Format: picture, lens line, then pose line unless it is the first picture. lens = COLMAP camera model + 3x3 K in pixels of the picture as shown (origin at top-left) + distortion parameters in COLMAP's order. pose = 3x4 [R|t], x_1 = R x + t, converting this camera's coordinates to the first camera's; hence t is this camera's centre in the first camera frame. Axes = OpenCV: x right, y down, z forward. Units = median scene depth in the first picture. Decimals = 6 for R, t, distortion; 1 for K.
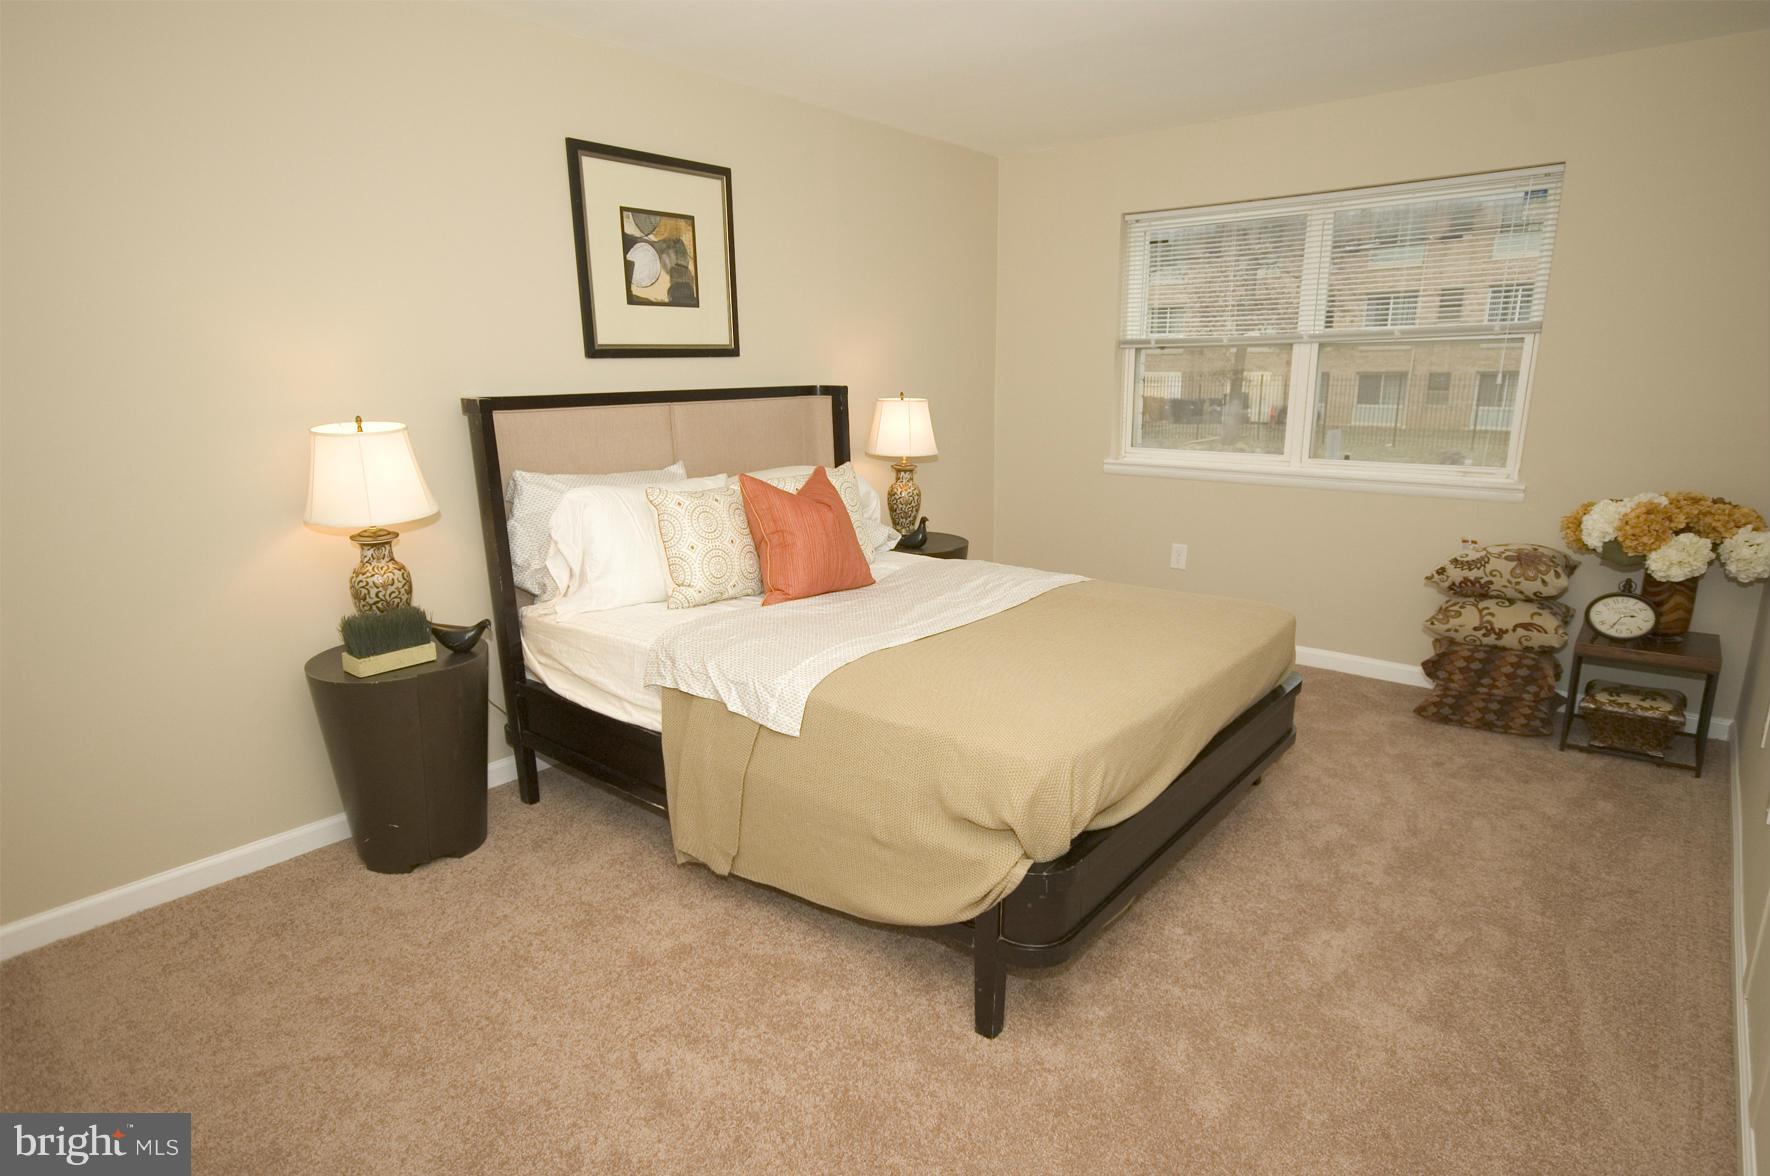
lens RADIAL K [[931.4, 0, 887.7], [0, 931.4, 589.5], [0, 0, 1]] dist [0.004177, 0.001857]
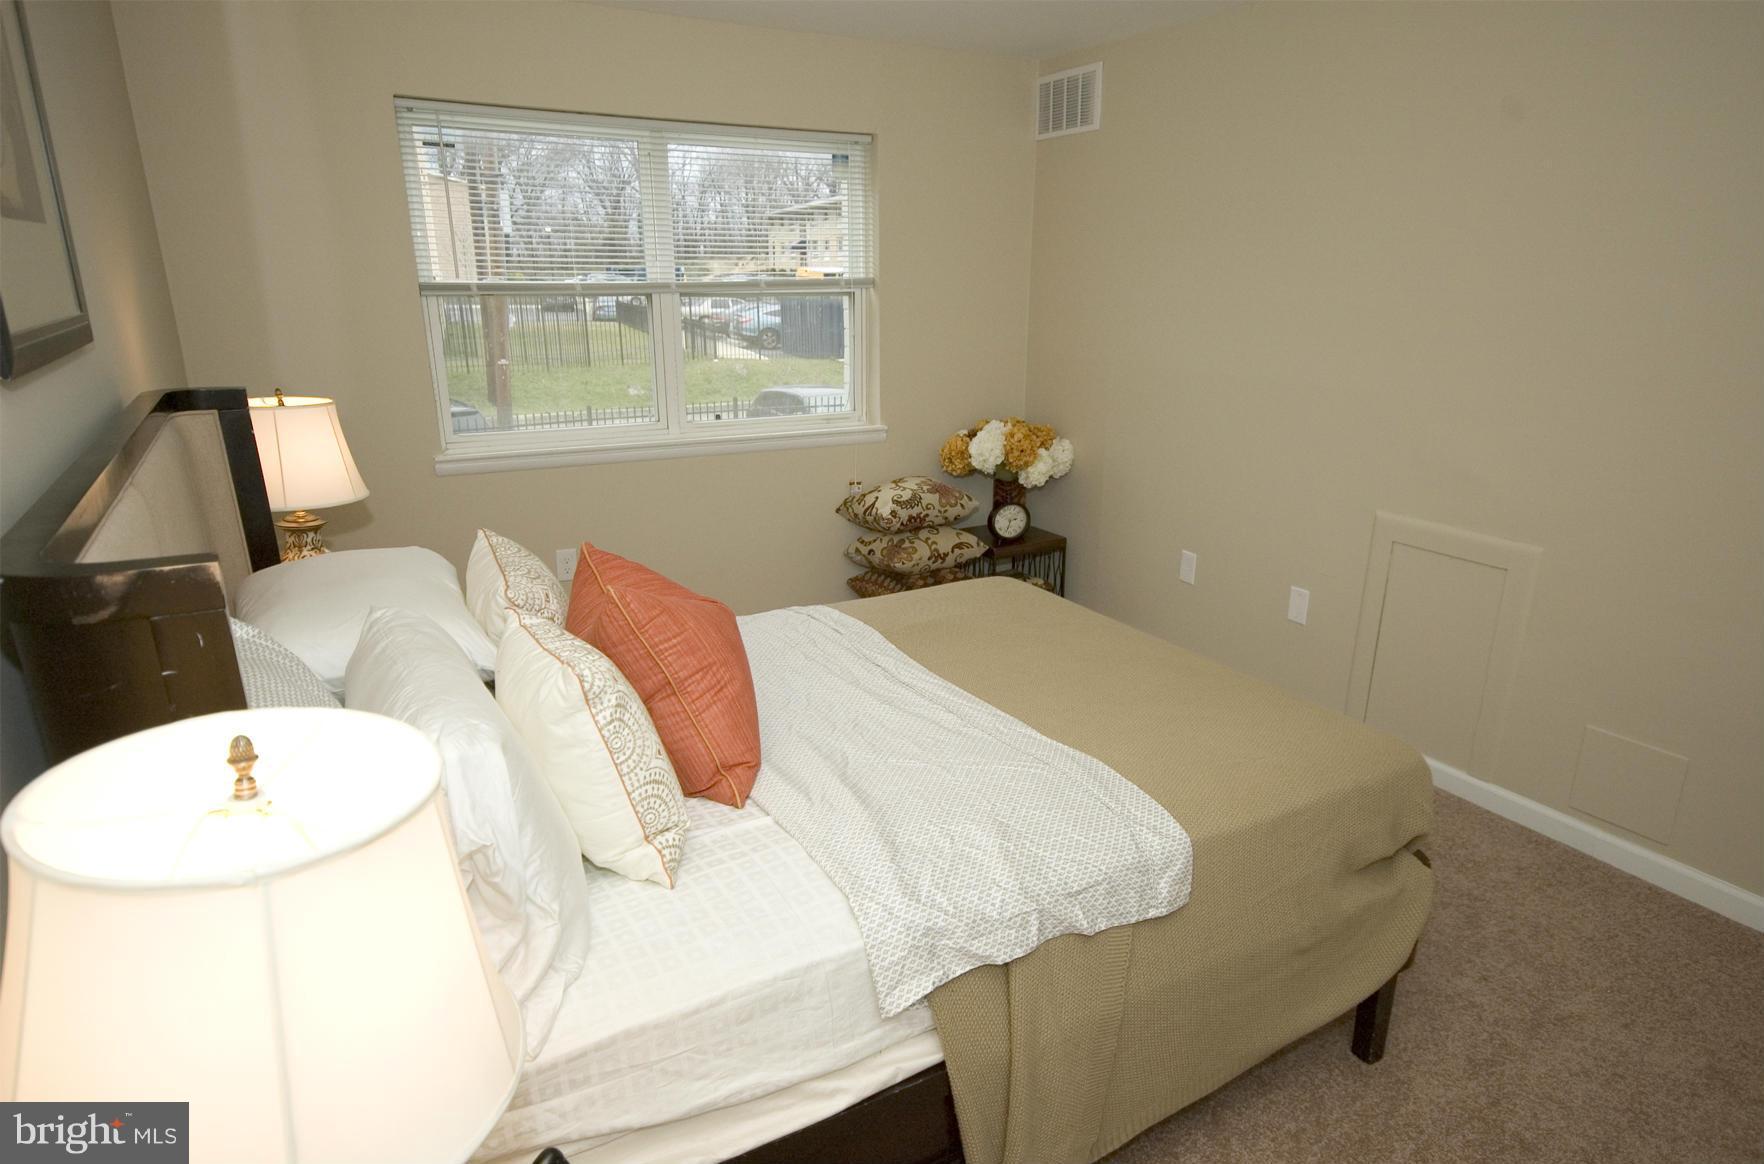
lens RADIAL K [[1070.0, 0, 882.0], [0, 1070.0, 582.0], [0, 0, 1]] dist [0.005883, 0.001206]
pose [[0.362830, -0.249801, 0.897749, -0.573488], [0.206485, 0.961003, 0.183950, -0.186503], [-0.908691, 0.118629, 0.400260, 0.568927]]
